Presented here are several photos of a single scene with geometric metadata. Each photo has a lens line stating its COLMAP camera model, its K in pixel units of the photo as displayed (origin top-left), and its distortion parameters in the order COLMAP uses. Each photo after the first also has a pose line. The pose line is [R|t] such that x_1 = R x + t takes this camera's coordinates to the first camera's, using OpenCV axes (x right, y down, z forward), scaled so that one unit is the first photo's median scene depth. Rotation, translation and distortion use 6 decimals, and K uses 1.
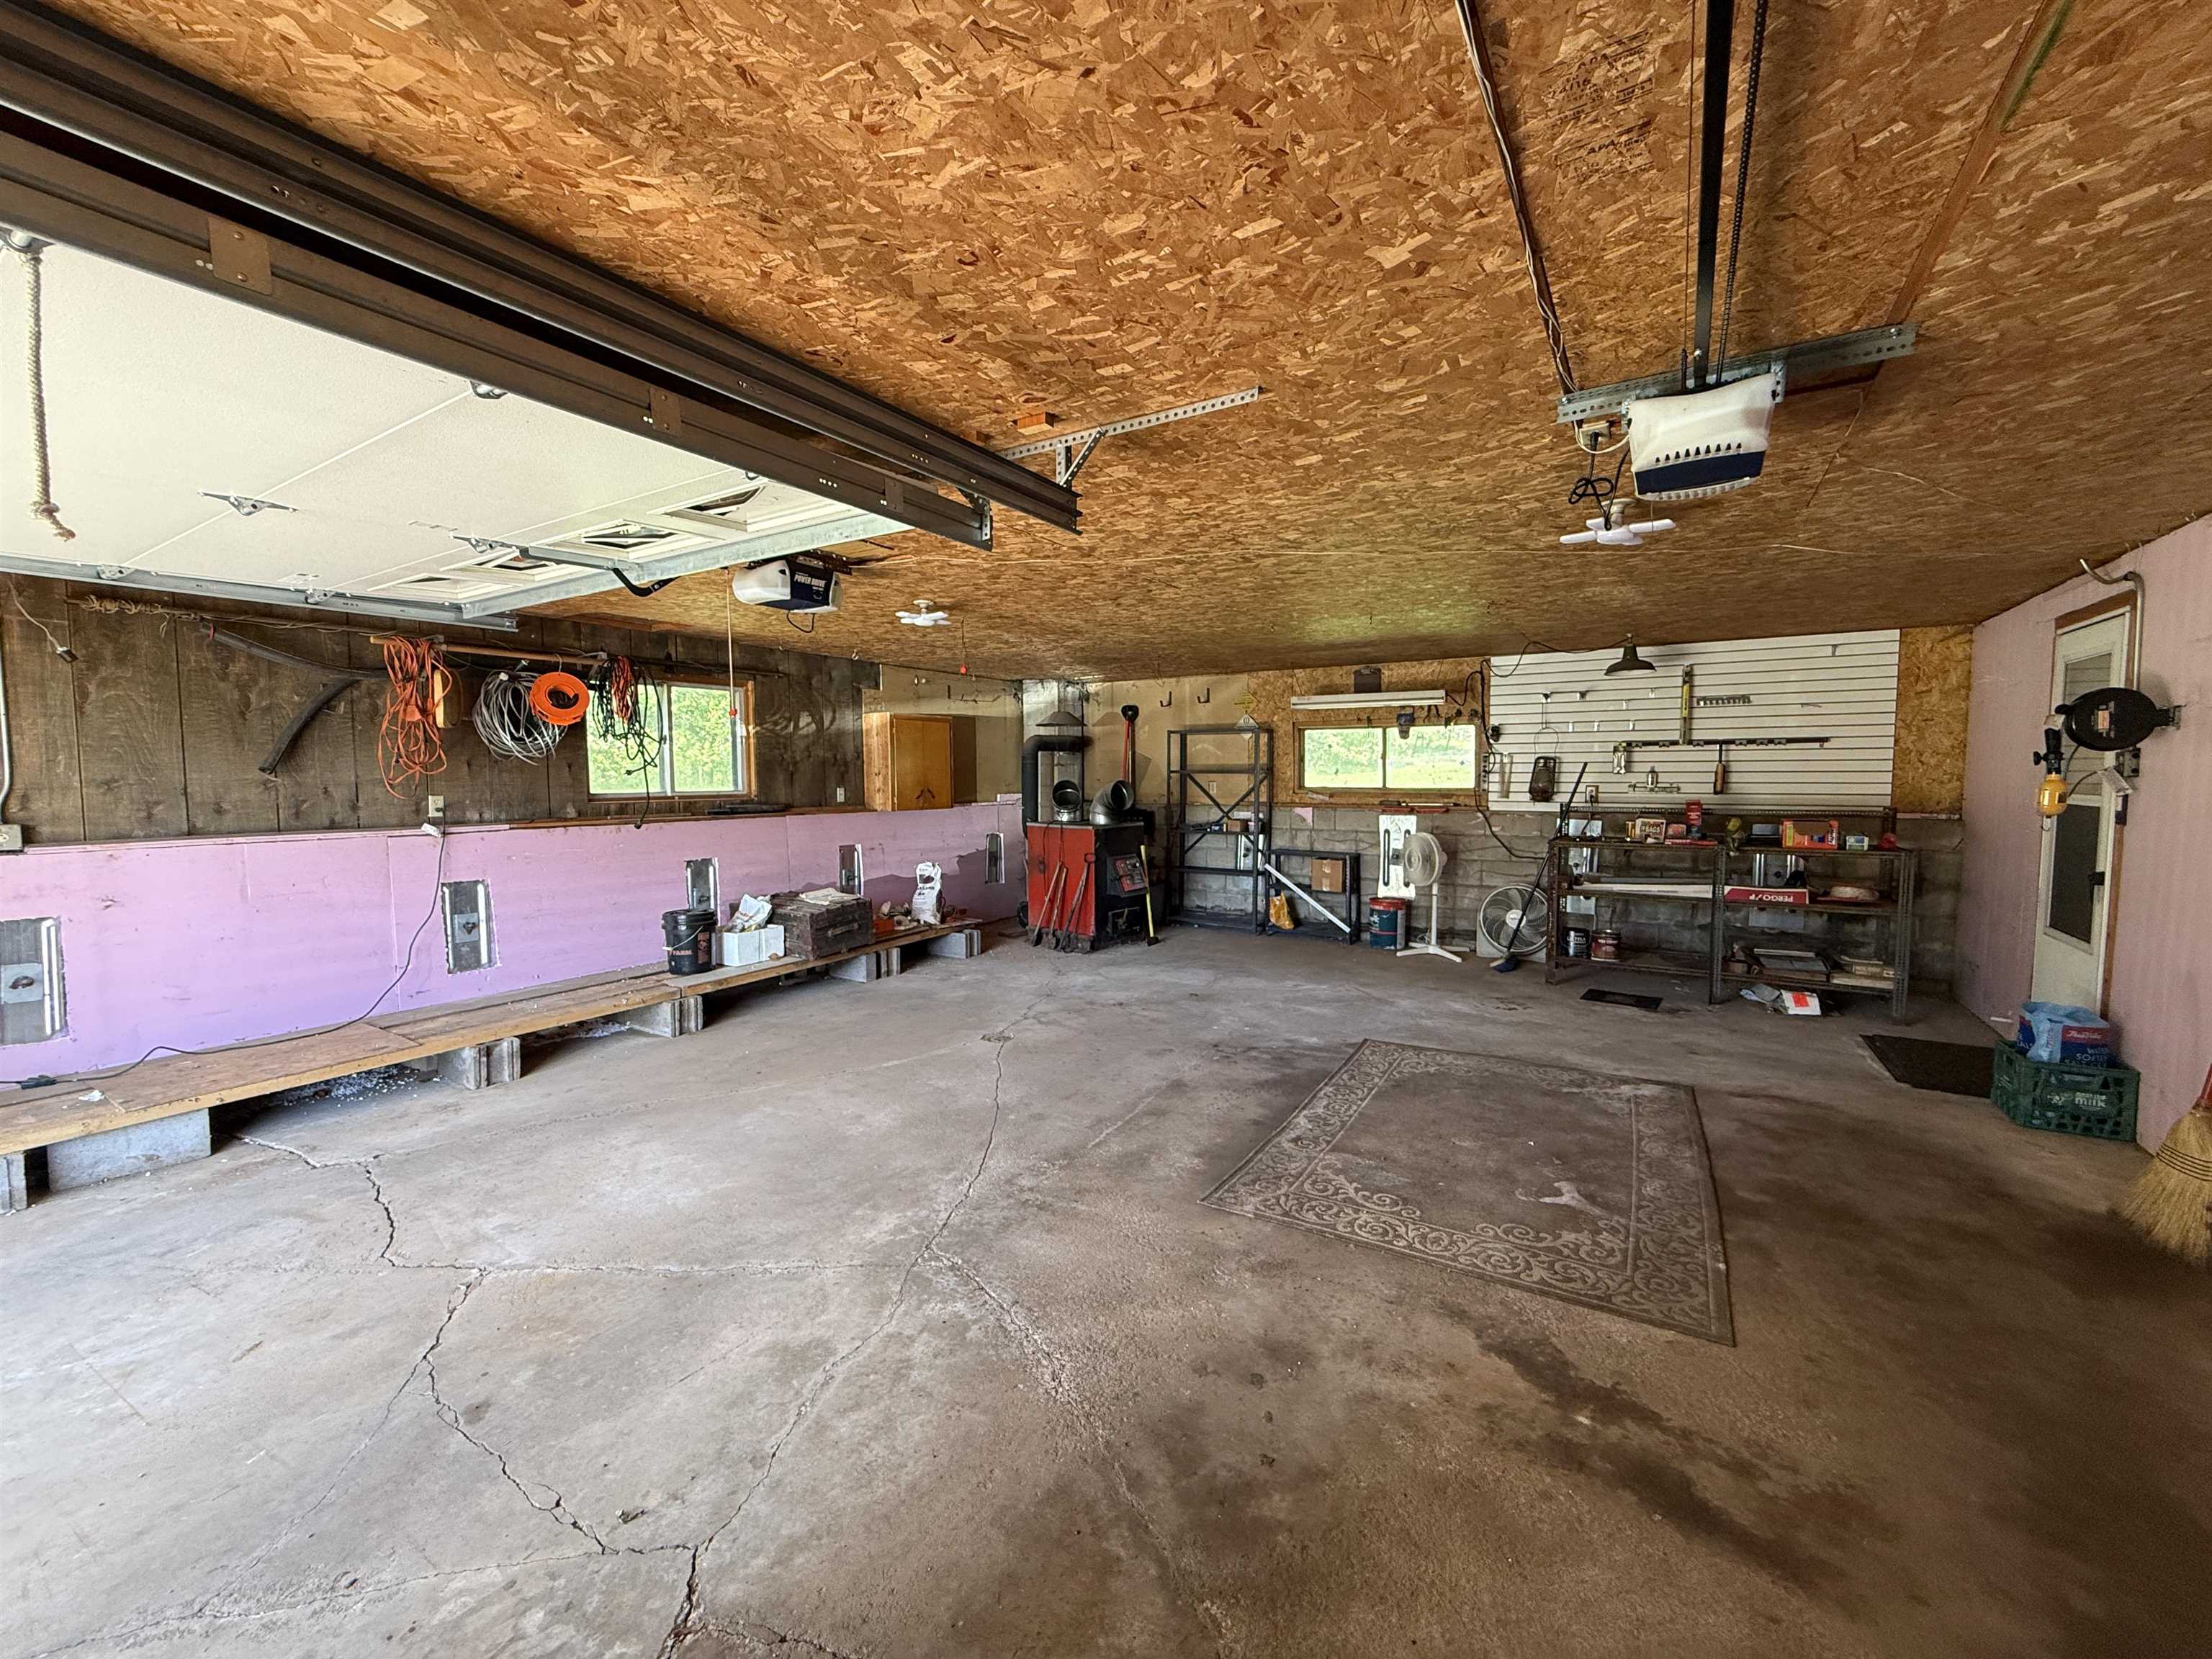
lens RADIAL K [[903.9, 0, 1099.2], [0, 903.9, 827.9], [0, 0, 1]] dist [-0.000910, 0.001031]
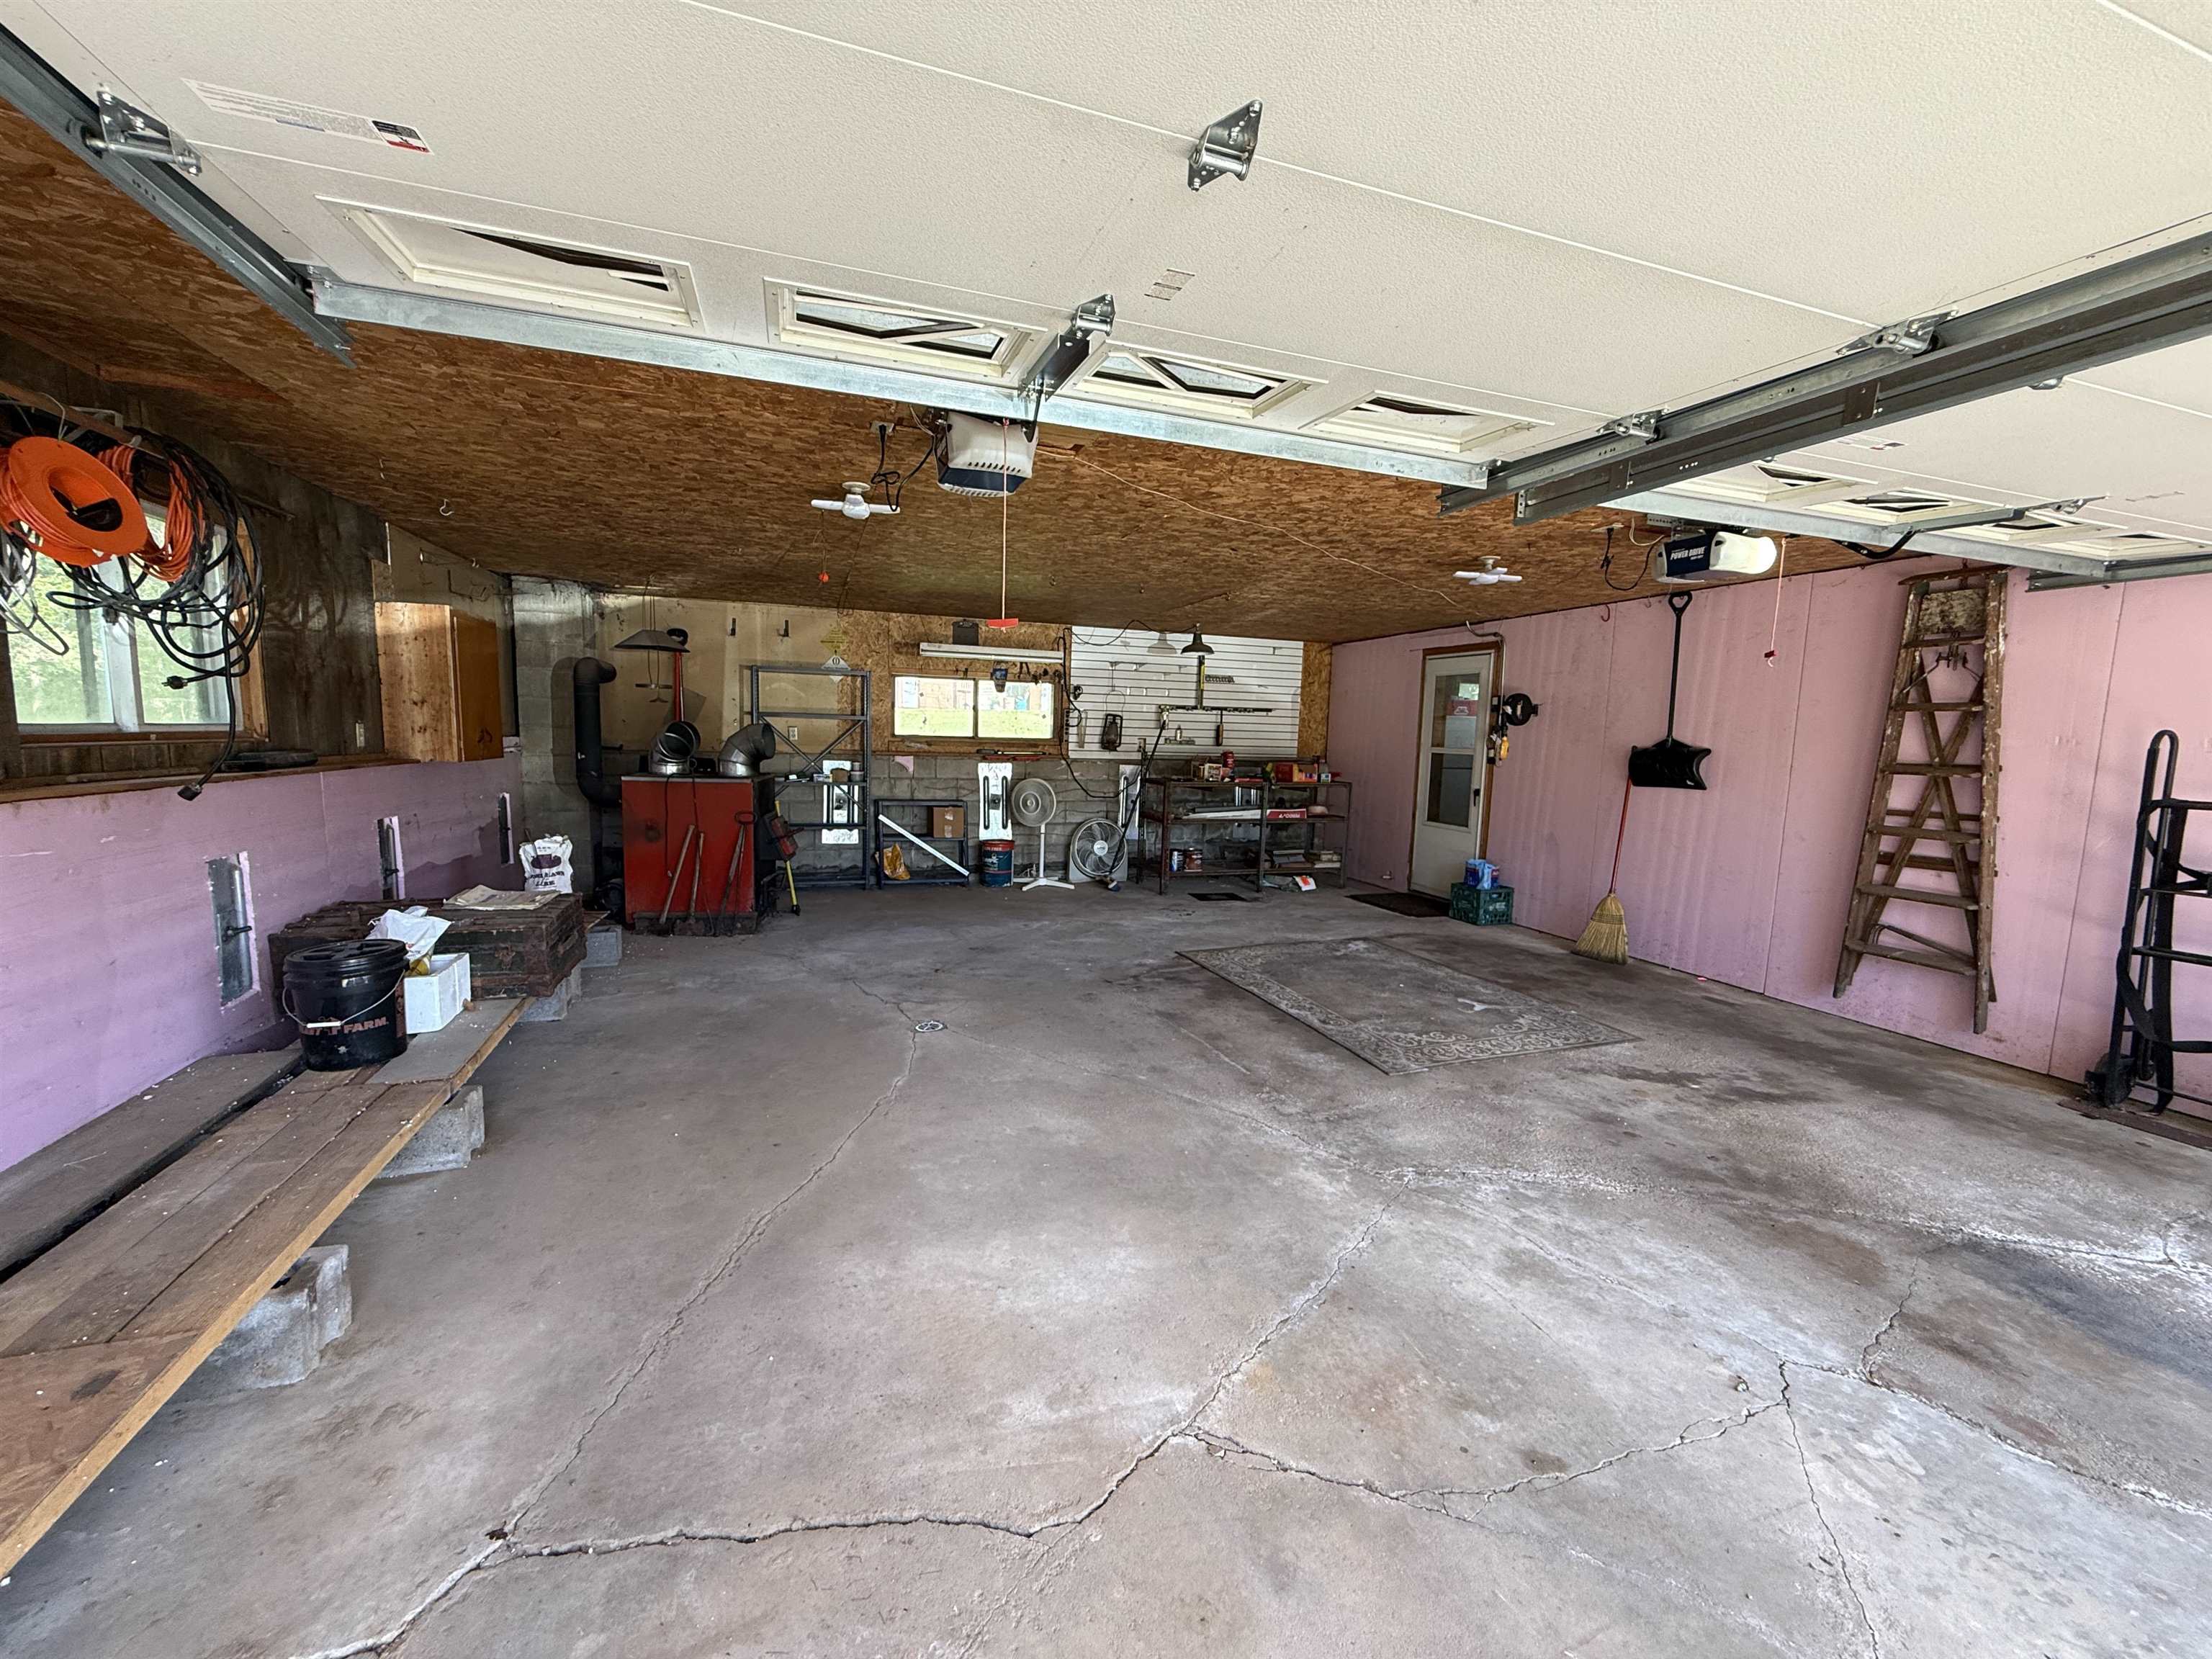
lens RADIAL K [[903.9, 0, 1111.3], [0, 903.9, 831.5], [0, 0, 1]] dist [-0.000910, 0.001031]
pose [[0.605056, -0.067223, 0.793340, -0.760874], [0.019433, 0.997379, 0.069691, -0.008299], [-0.795945, -0.026750, 0.604777, 0.397769]]
